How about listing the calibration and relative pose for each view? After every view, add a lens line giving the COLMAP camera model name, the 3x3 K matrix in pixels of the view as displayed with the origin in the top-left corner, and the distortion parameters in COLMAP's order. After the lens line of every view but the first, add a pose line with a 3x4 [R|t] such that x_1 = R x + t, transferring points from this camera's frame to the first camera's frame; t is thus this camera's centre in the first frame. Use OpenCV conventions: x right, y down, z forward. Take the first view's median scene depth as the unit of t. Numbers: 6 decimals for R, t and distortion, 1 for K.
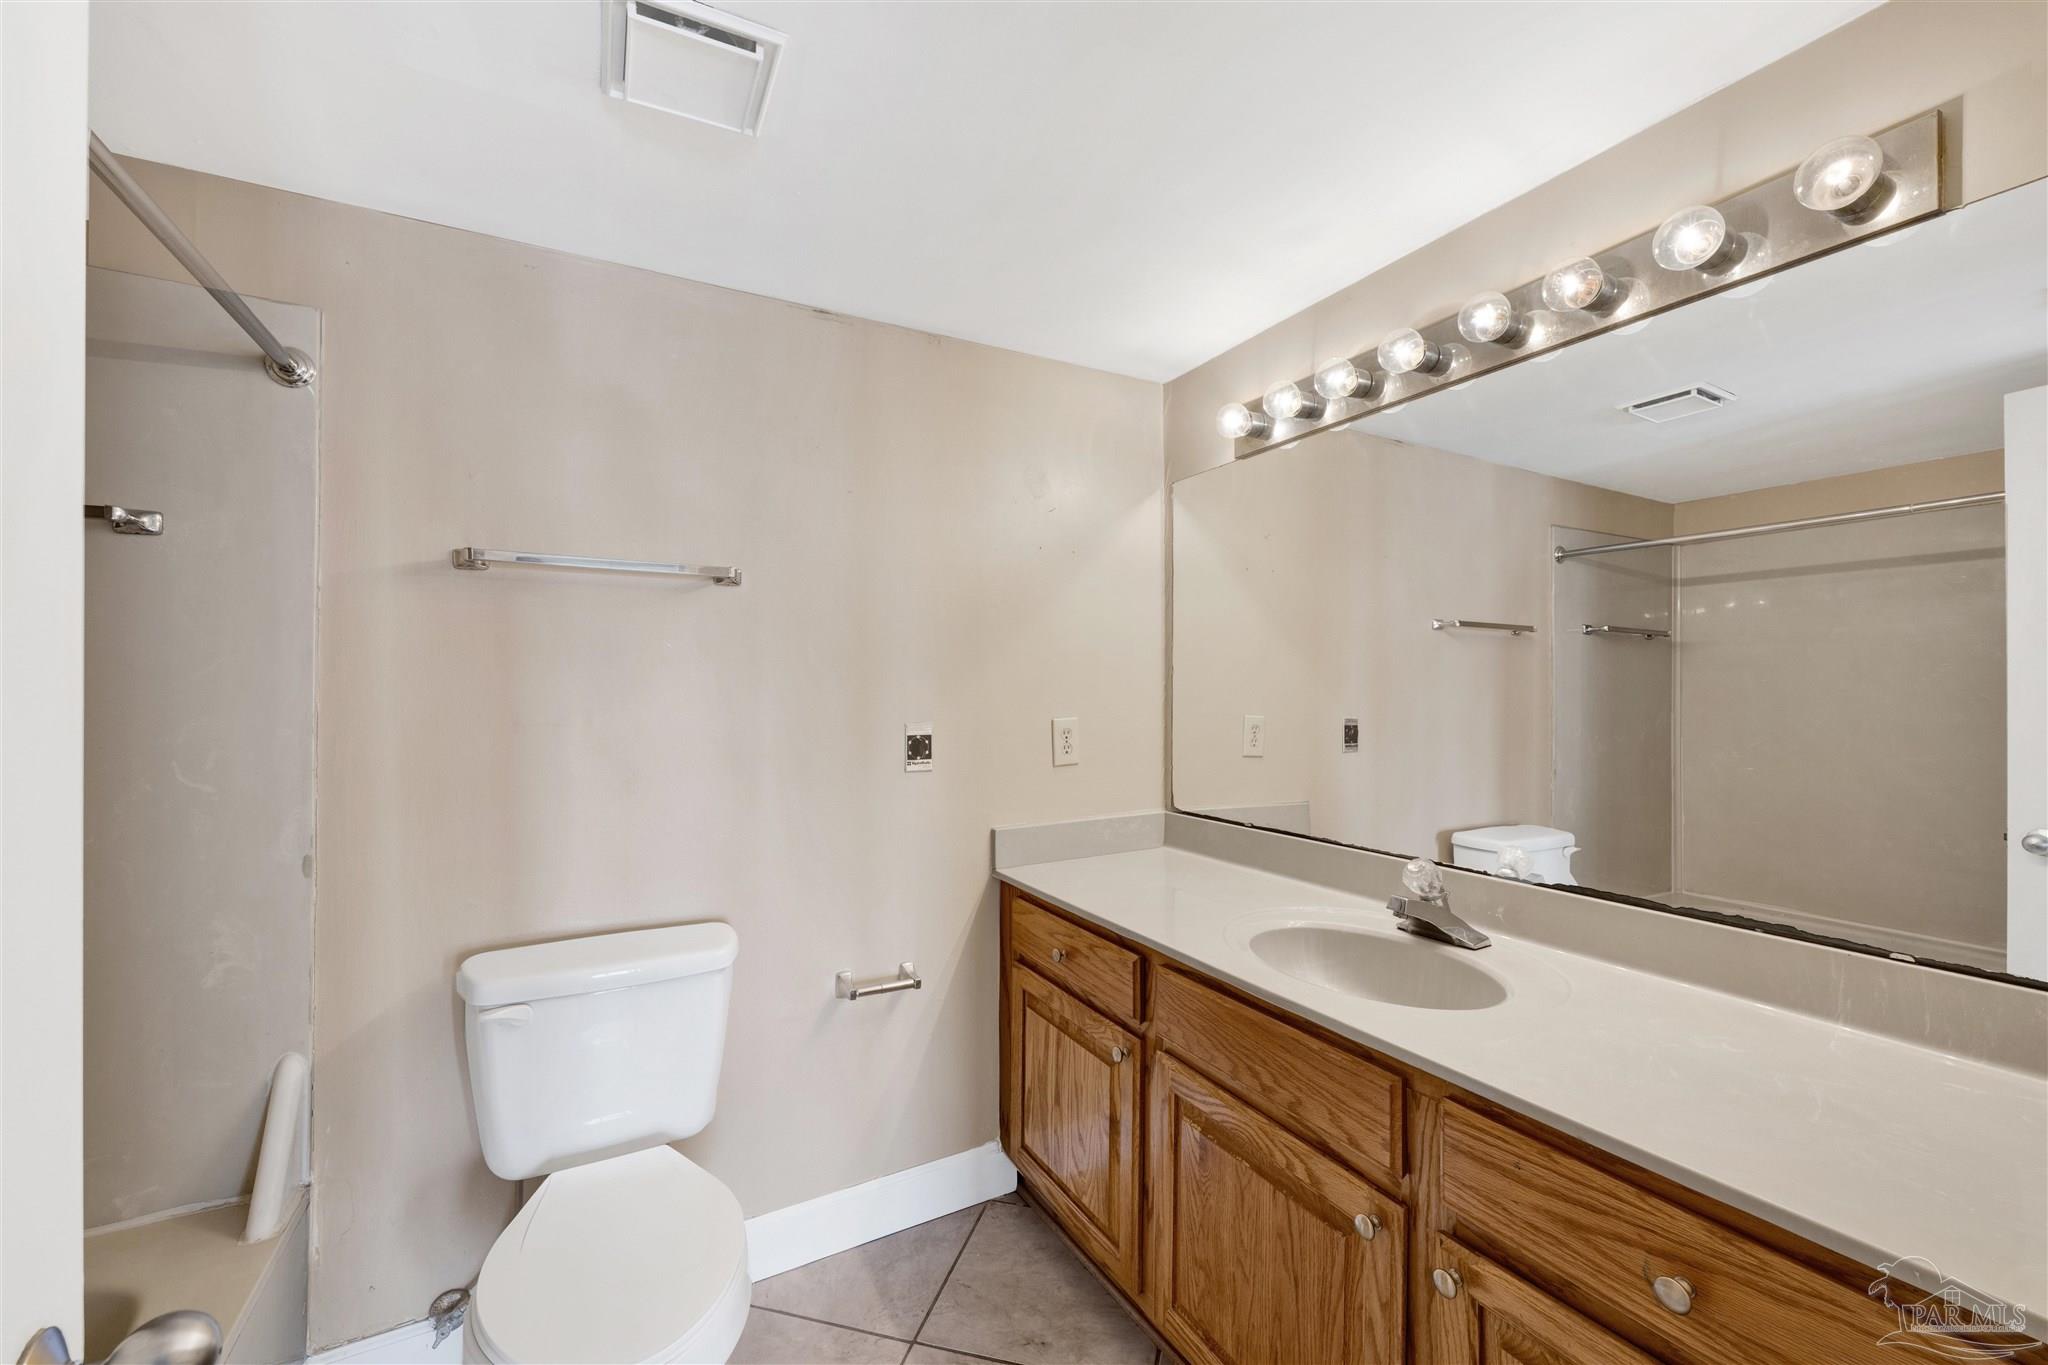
lens RADIAL K [[857.1, 0, 1031.6], [0, 857.1, 687.4], [0, 0, 1]] dist [-0.001329, 0.000483]
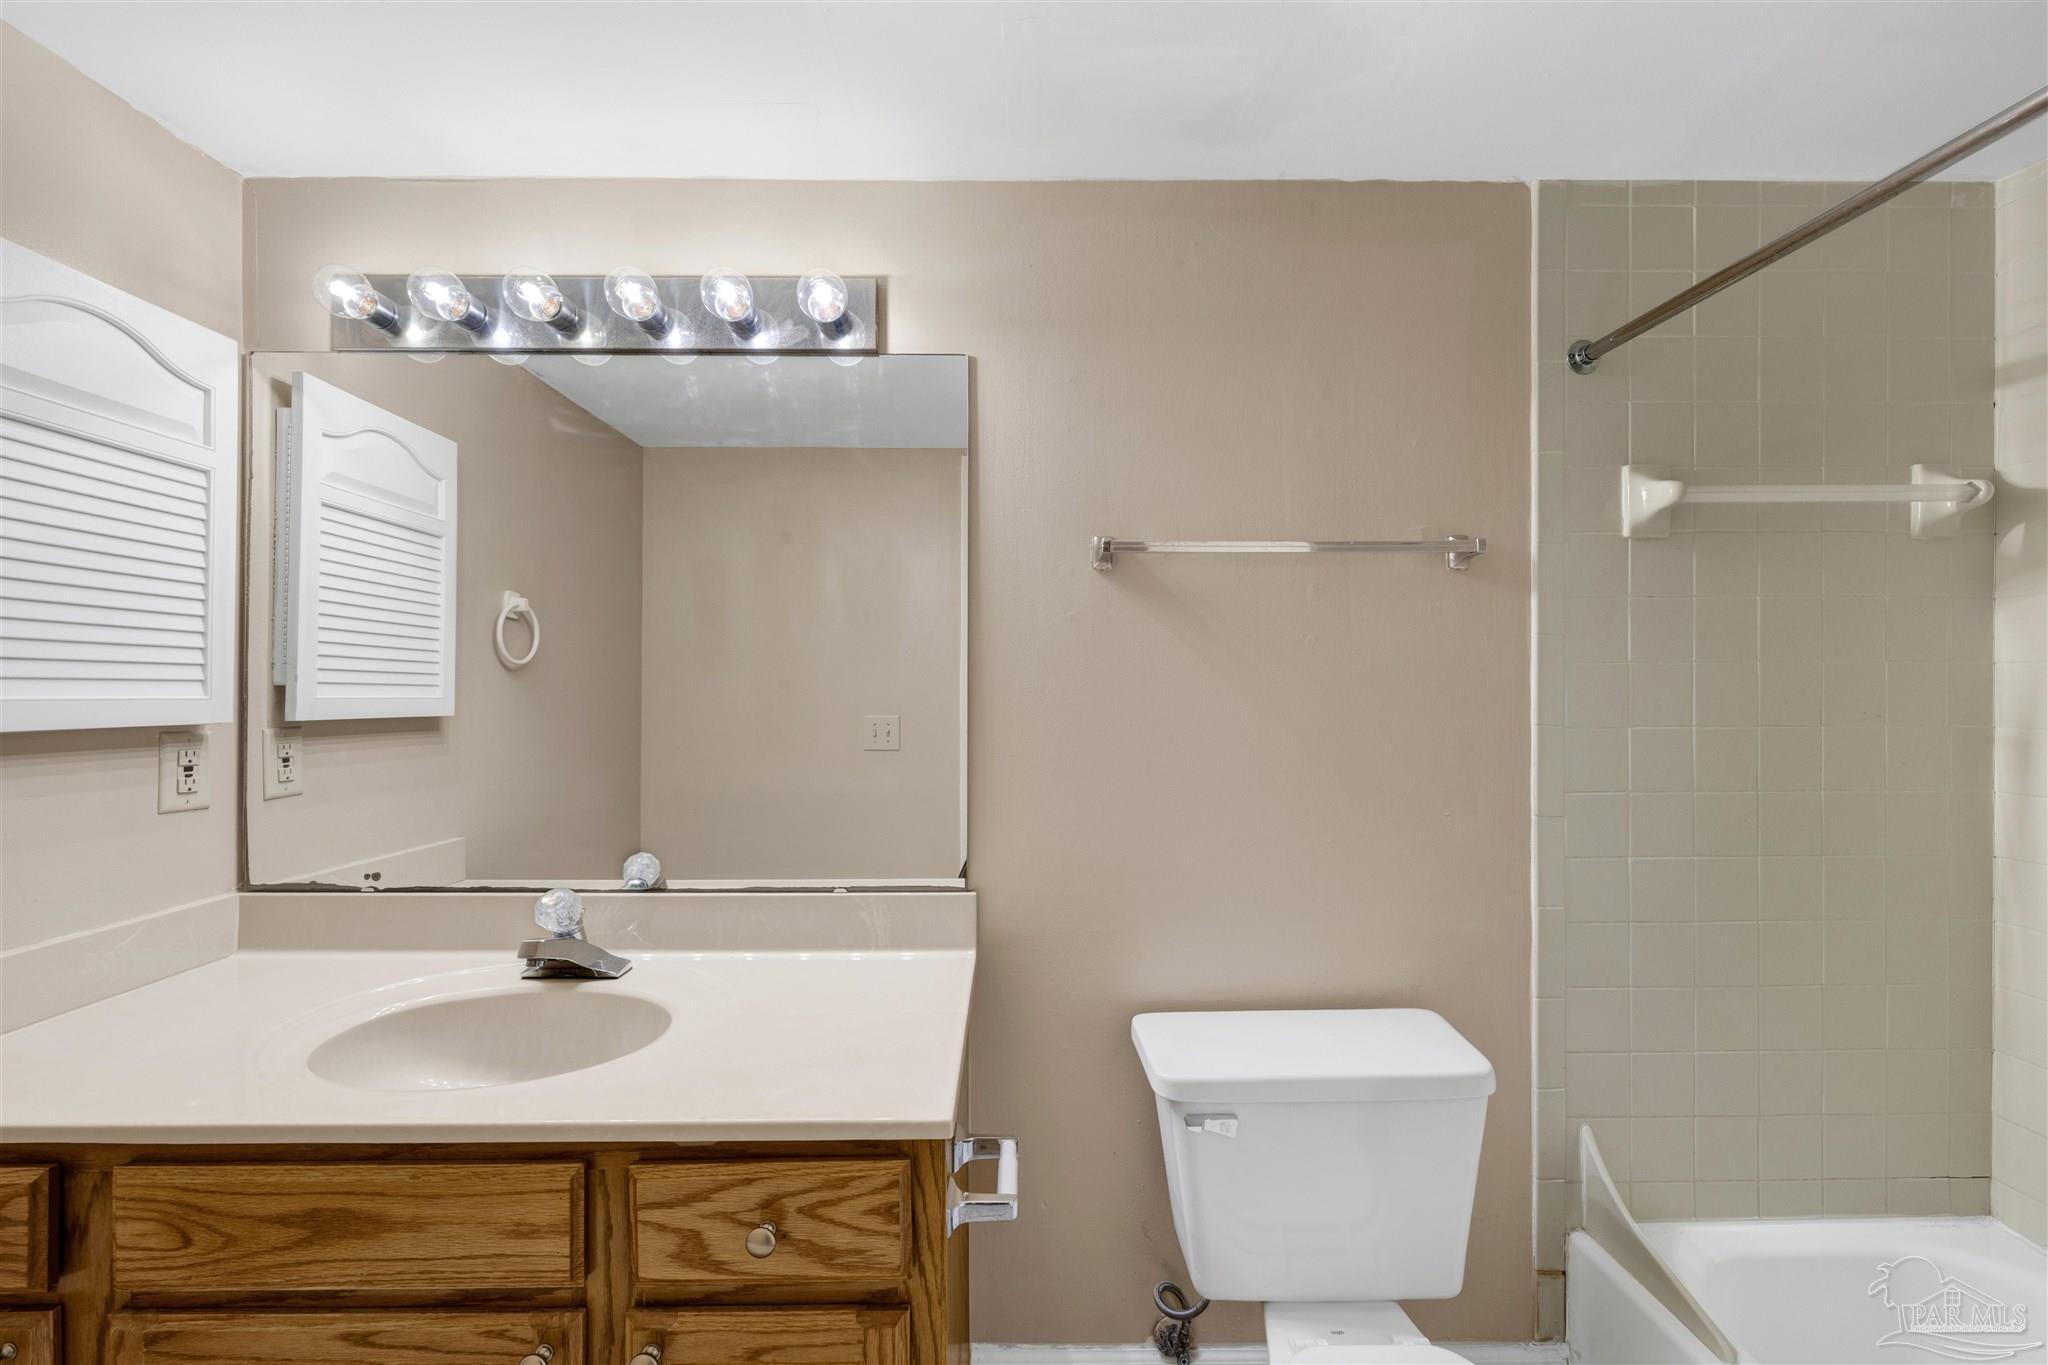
lens RADIAL K [[857.1, 0, 1022.4], [0, 857.1, 681.7], [0, 0, 1]] dist [-0.001329, 0.000483]
pose [[0.453714, 0.010004, 0.891091, -0.101693], [-0.001006, 0.999942, -0.010713, 0.000376], [-0.891147, 0.003964, 0.453698, 0.194225]]
